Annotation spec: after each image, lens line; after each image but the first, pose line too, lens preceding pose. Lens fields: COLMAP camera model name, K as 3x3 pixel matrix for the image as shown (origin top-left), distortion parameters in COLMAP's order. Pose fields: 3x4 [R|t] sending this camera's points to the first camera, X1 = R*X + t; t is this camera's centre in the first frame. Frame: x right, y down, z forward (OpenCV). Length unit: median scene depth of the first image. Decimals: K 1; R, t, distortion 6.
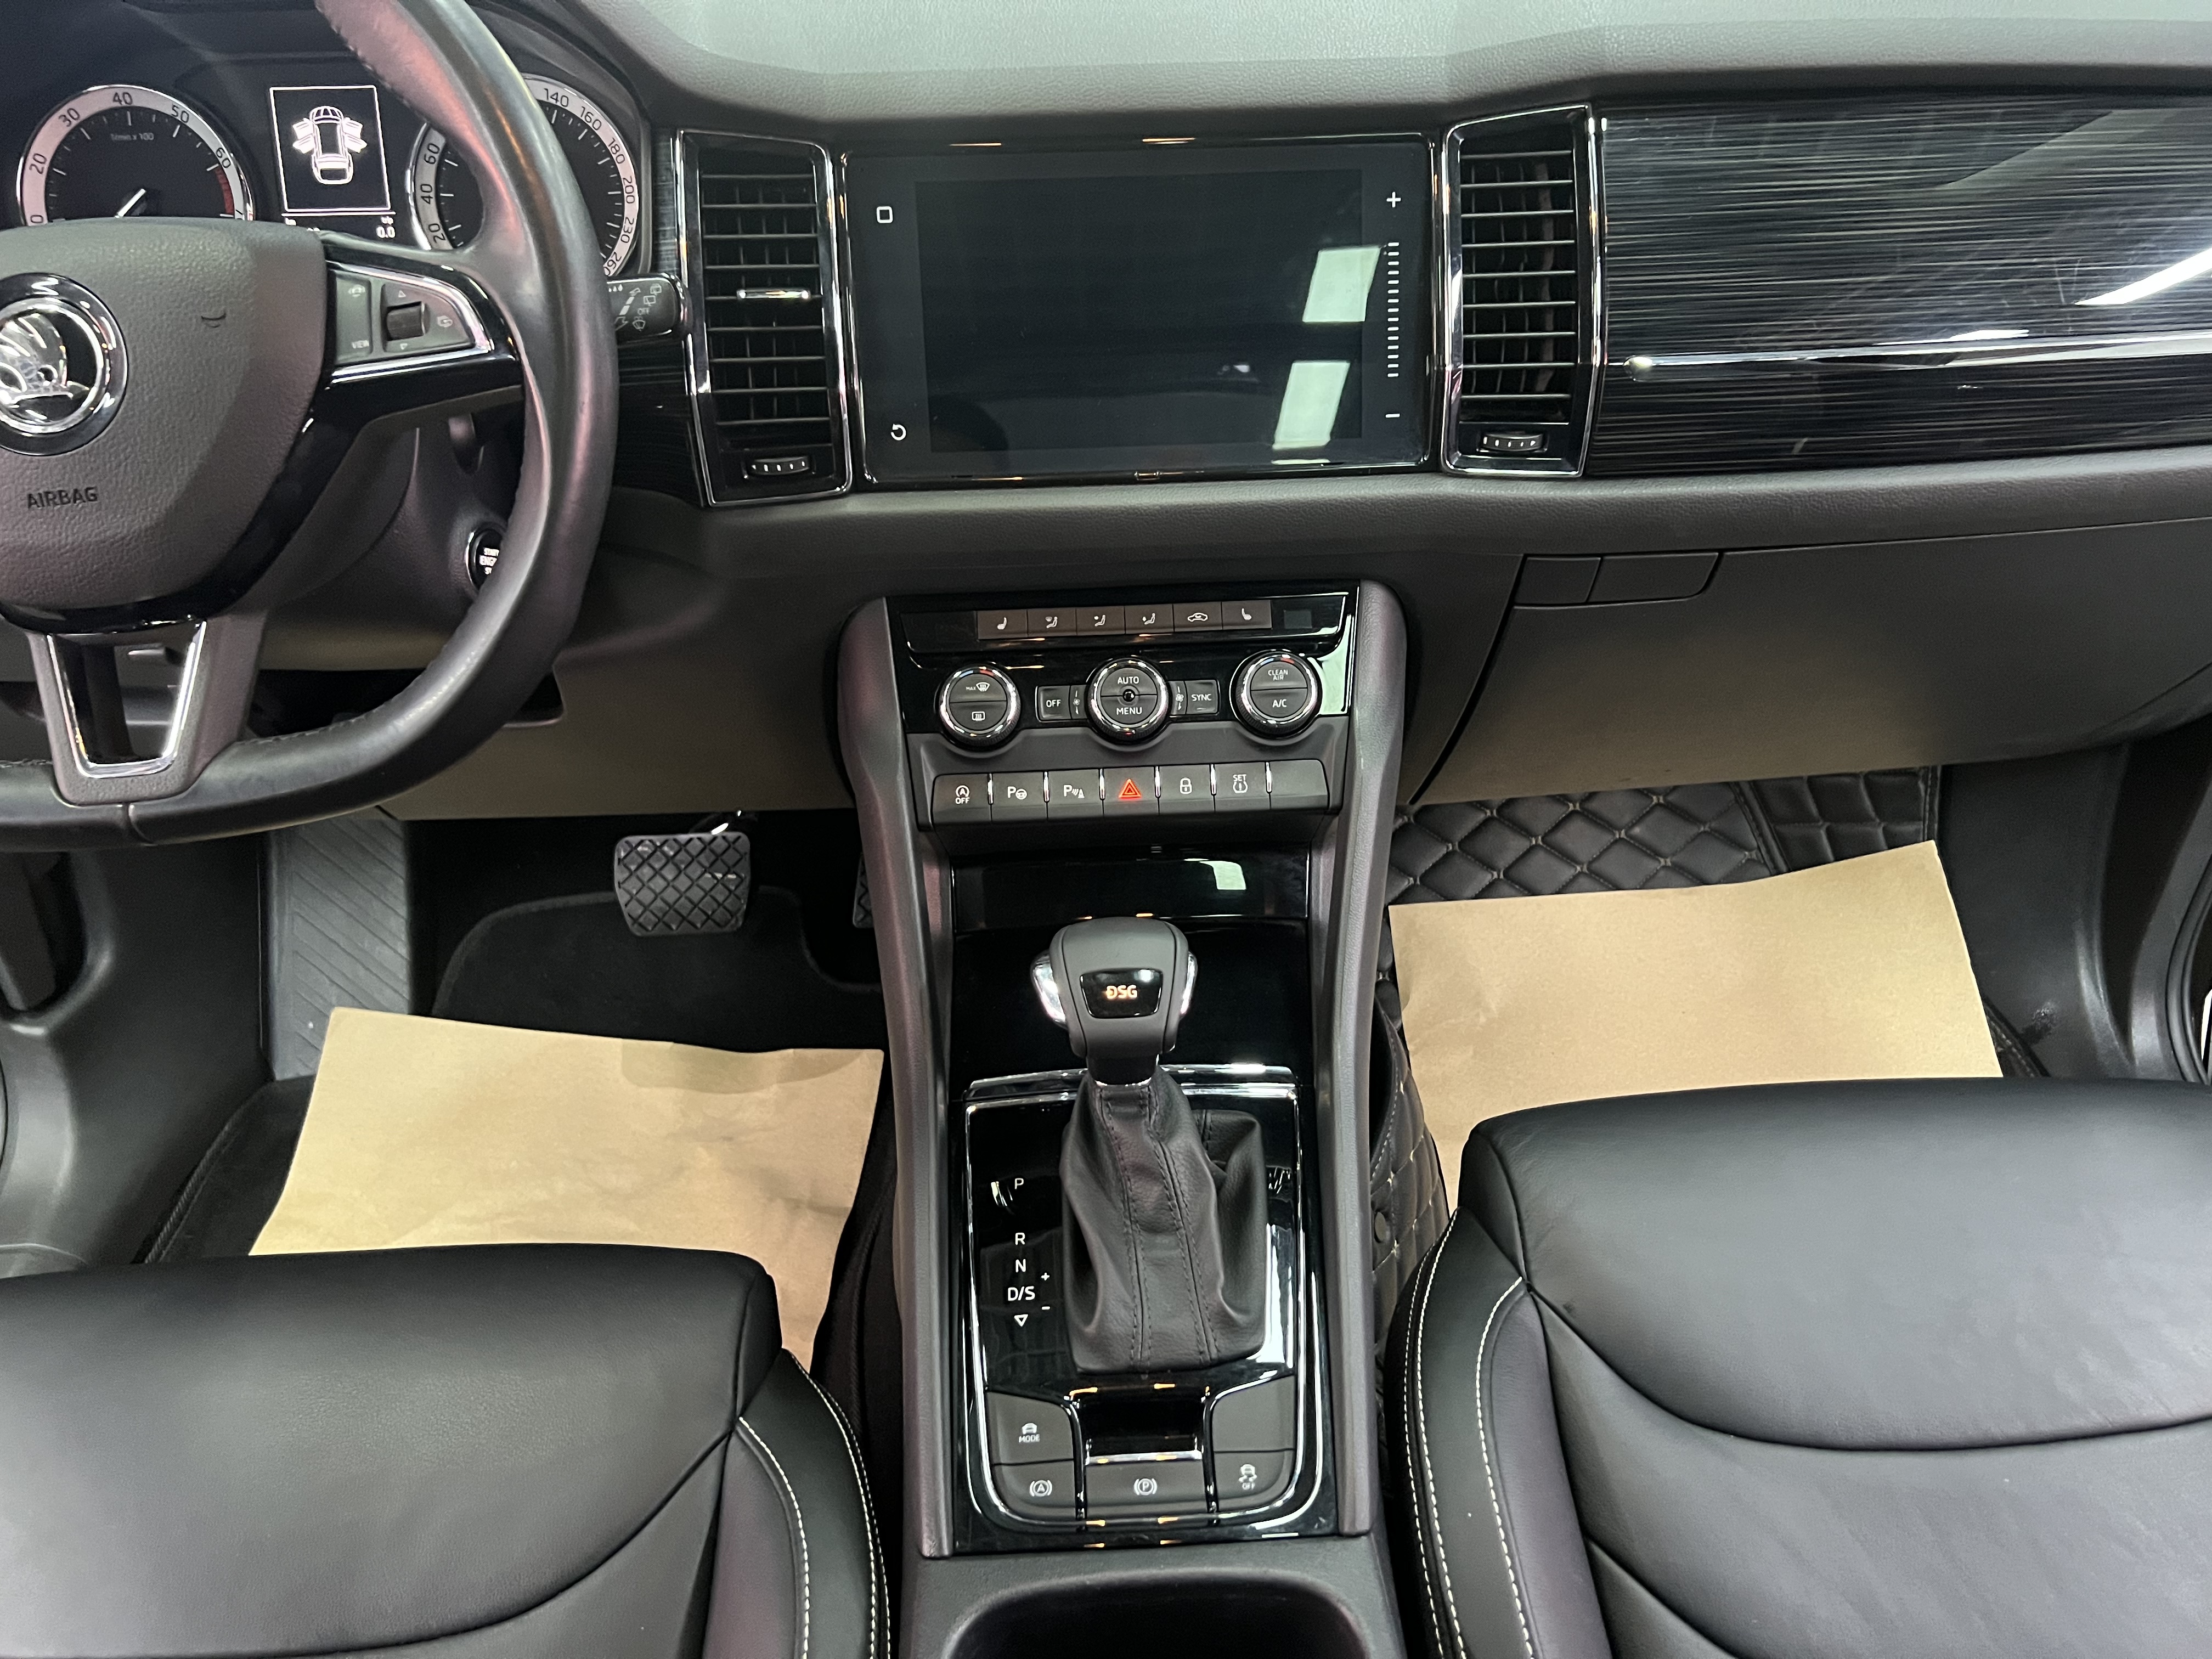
lens RADIAL K [[1672.1, 0, 1128.0], [0, 1672.1, 859.4], [0, 0, 1]] dist [0.066432, -0.077695]
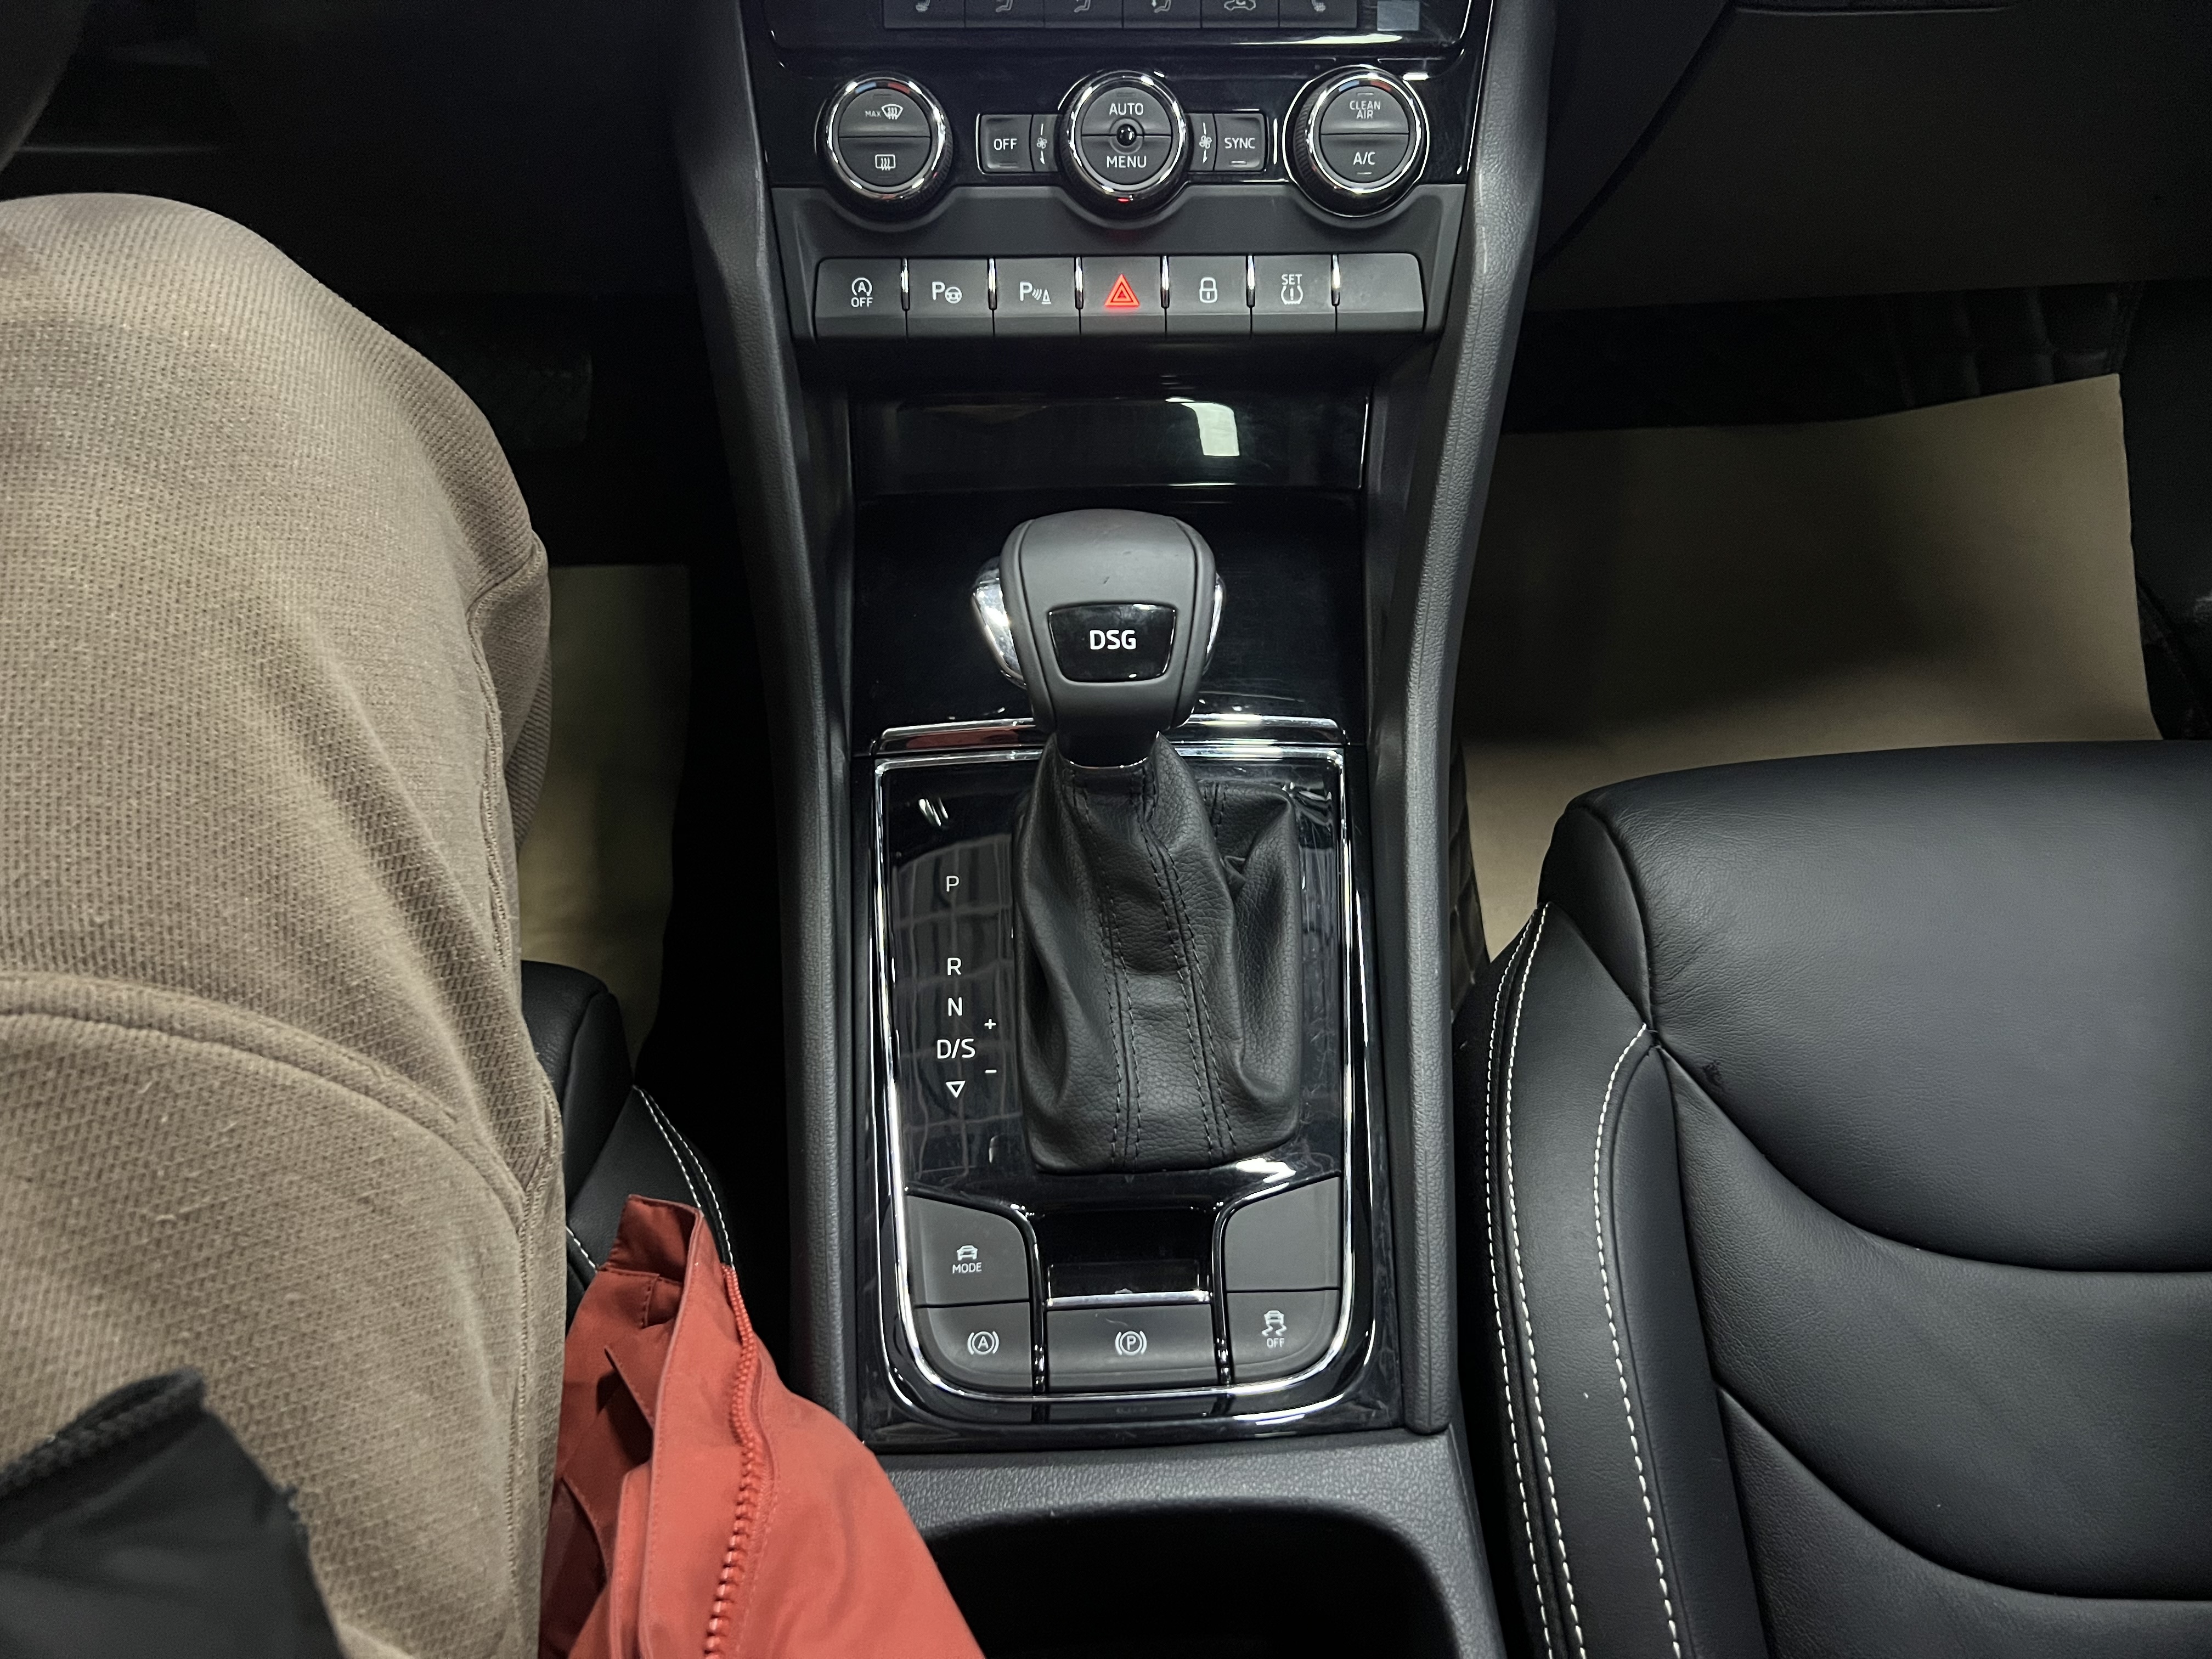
lens RADIAL K [[1684.0, 0, 1115.7], [0, 1684.0, 840.8], [0, 0, 1]] dist [0.075003, -0.102820]
pose [[0.998861, 0.020442, 0.043106, -0.025812], [-0.032194, 0.955624, 0.292824, -0.031866], [-0.035207, -0.293879, 0.955194, 0.314683]]
